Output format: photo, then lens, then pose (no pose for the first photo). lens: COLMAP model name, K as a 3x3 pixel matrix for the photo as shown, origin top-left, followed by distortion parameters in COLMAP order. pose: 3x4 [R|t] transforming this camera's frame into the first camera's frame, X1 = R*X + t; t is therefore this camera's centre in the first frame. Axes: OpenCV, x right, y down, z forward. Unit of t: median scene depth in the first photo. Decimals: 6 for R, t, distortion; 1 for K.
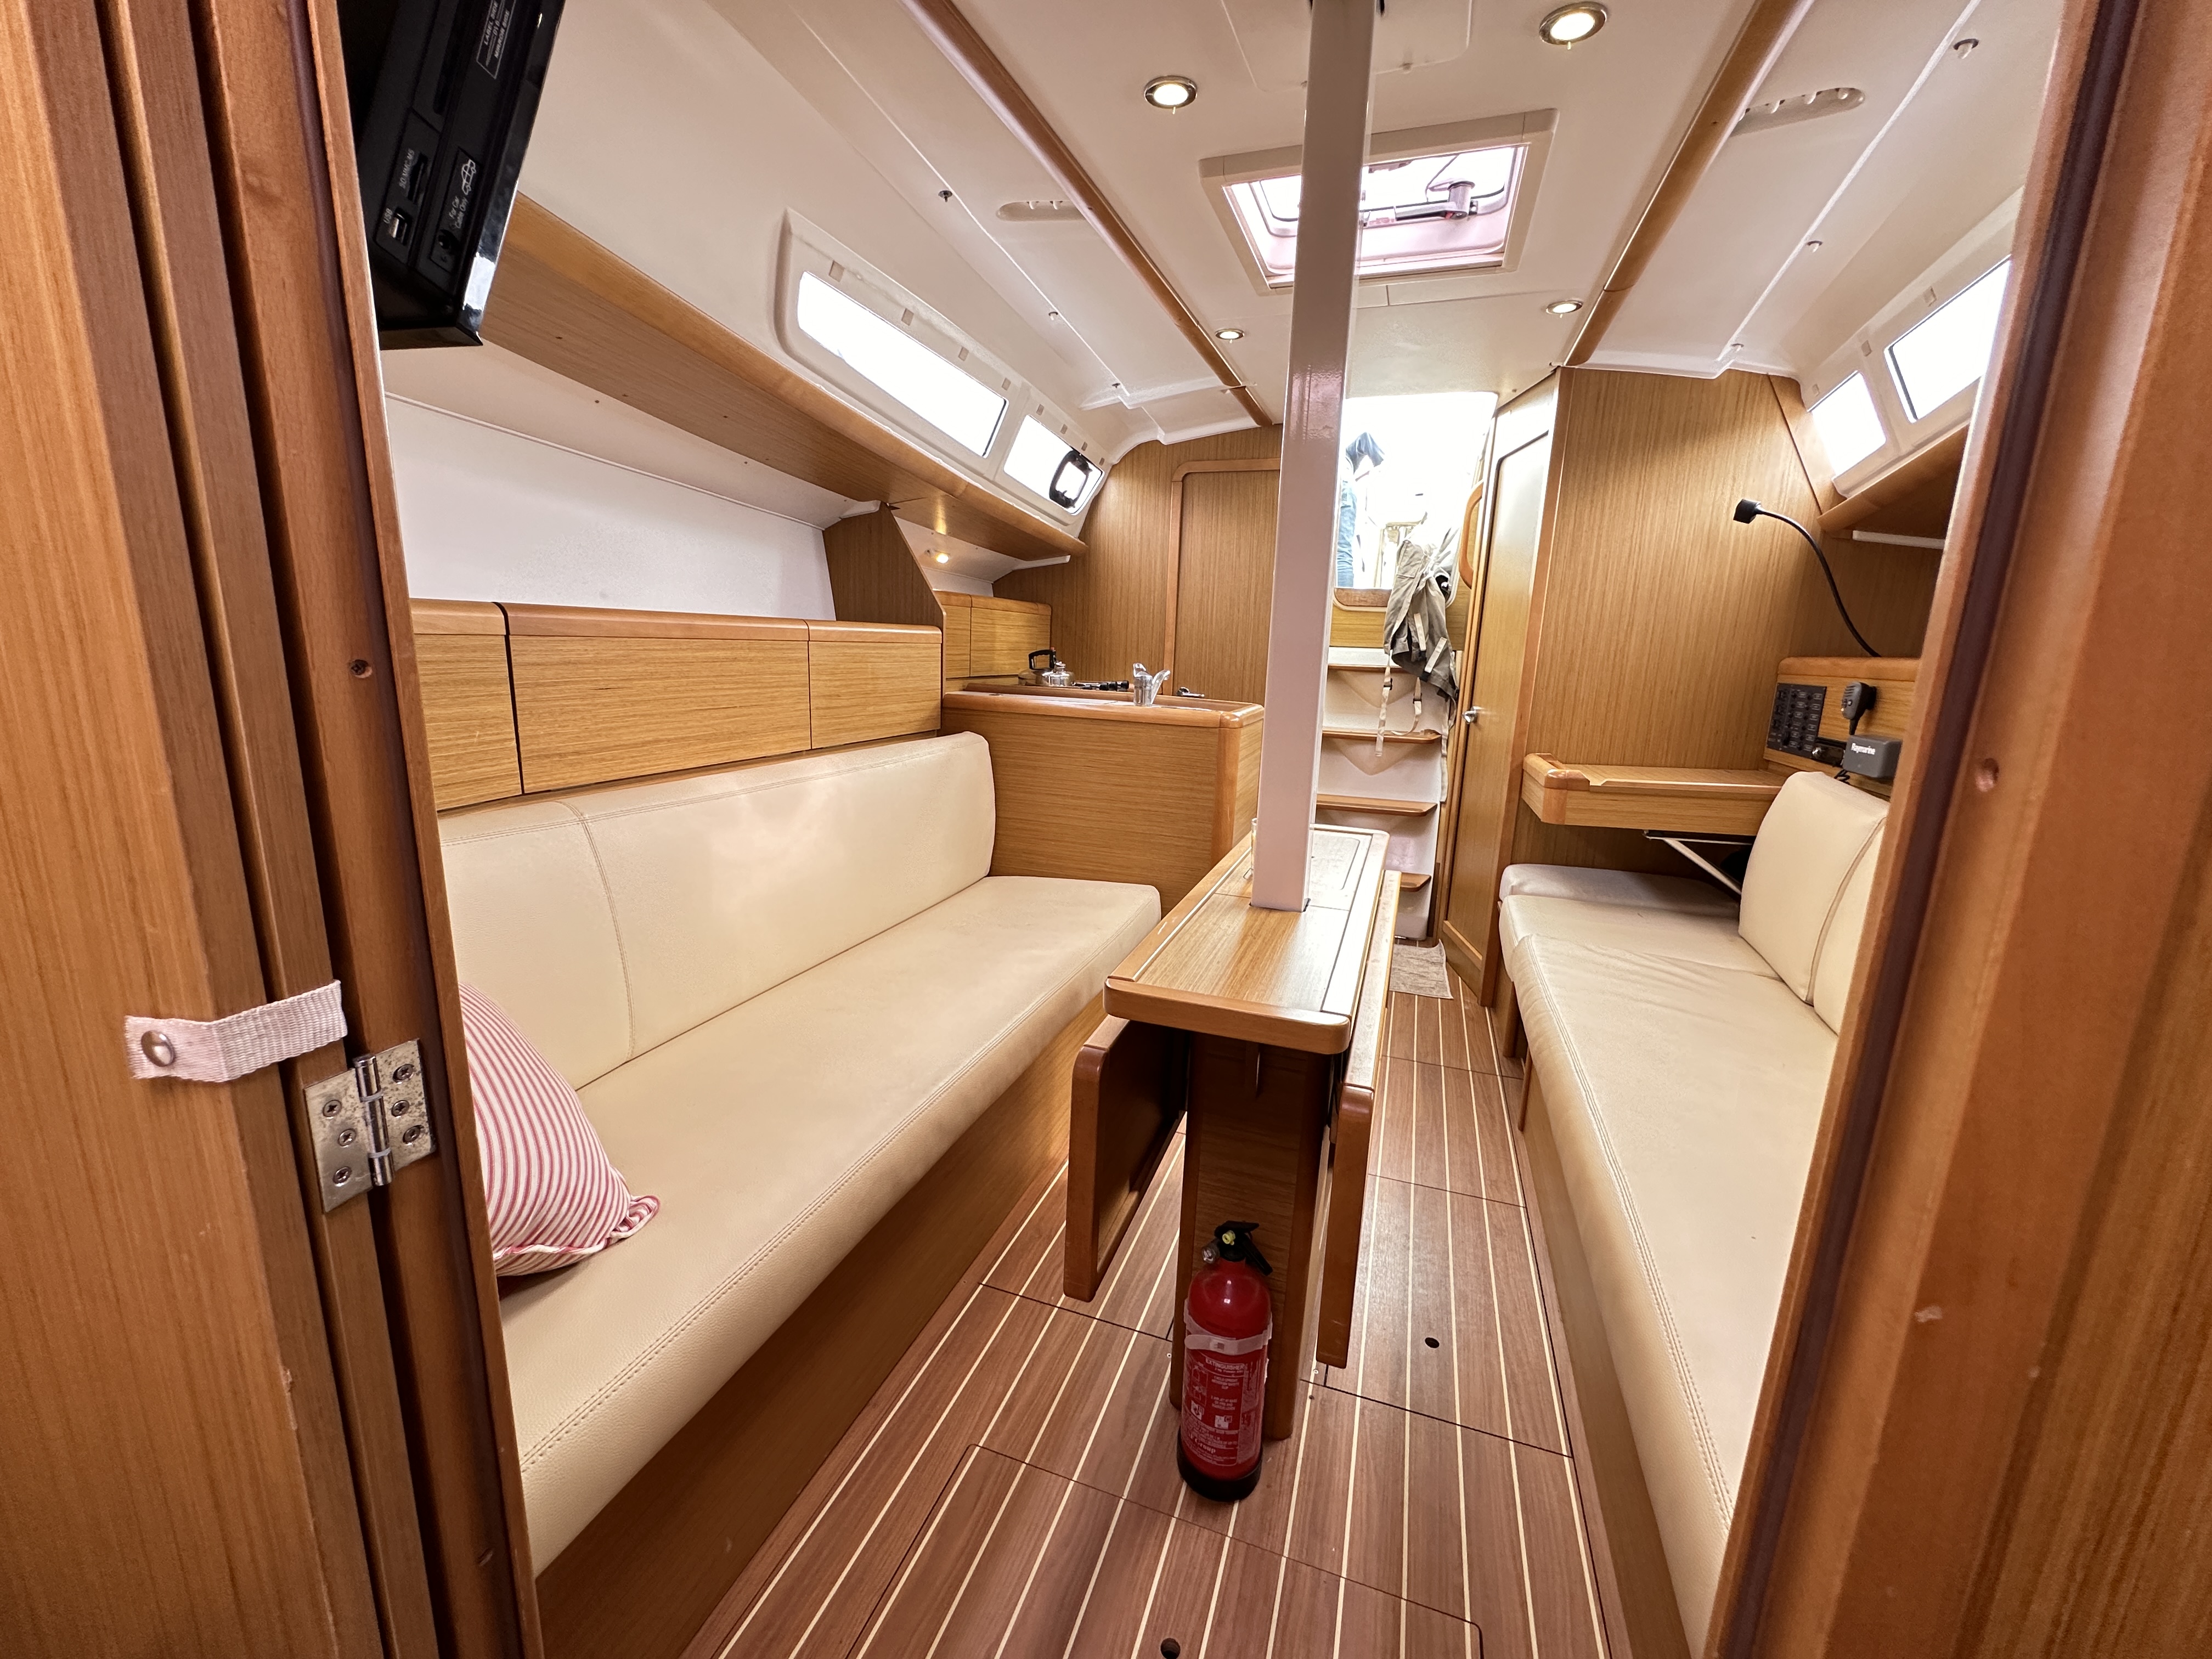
lens RADIAL K [[883.1, 0, 1106.0], [0, 883.1, 829.5], [0, 0, 1]] dist [-0.002760, 0.000708]
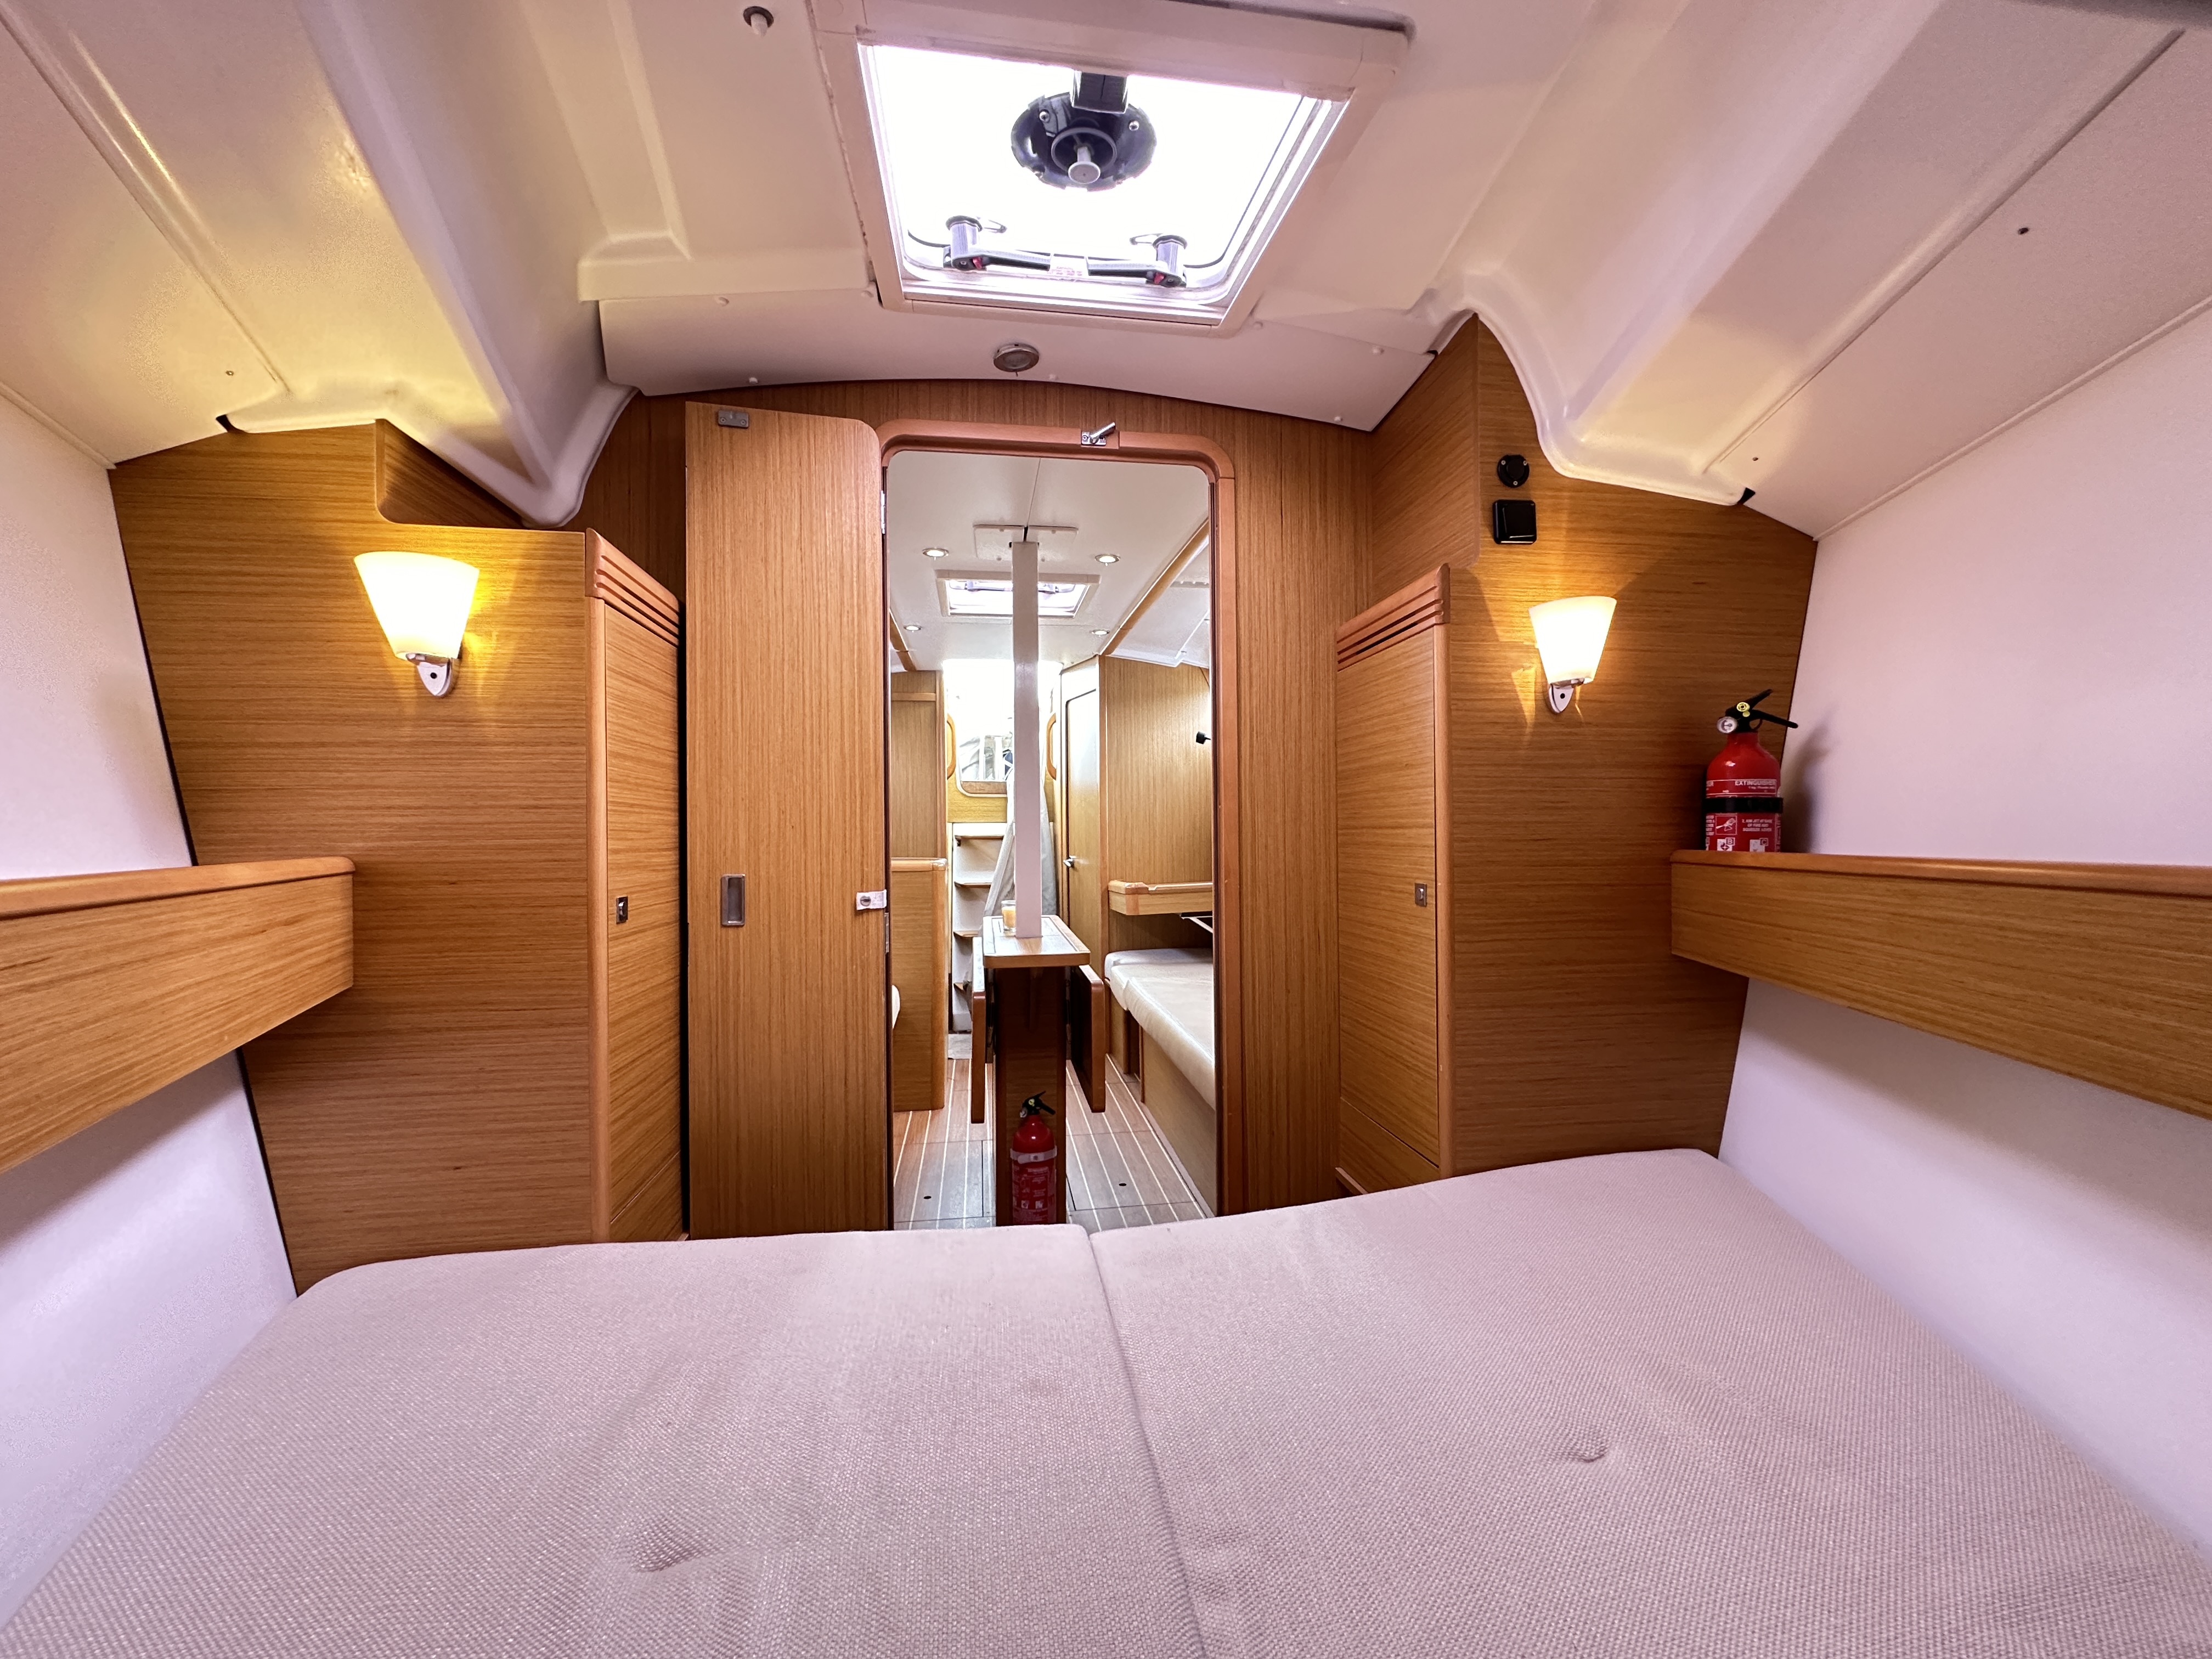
lens RADIAL K [[883.1, 0, 1106.0], [0, 883.1, 829.5], [0, 0, 1]] dist [-0.002760, 0.000708]
pose [[0.884814, -0.037078, 0.464466, -0.303242], [0.133277, 0.975320, -0.176037, 0.120099], [-0.446476, 0.217663, 0.867918, -0.456212]]
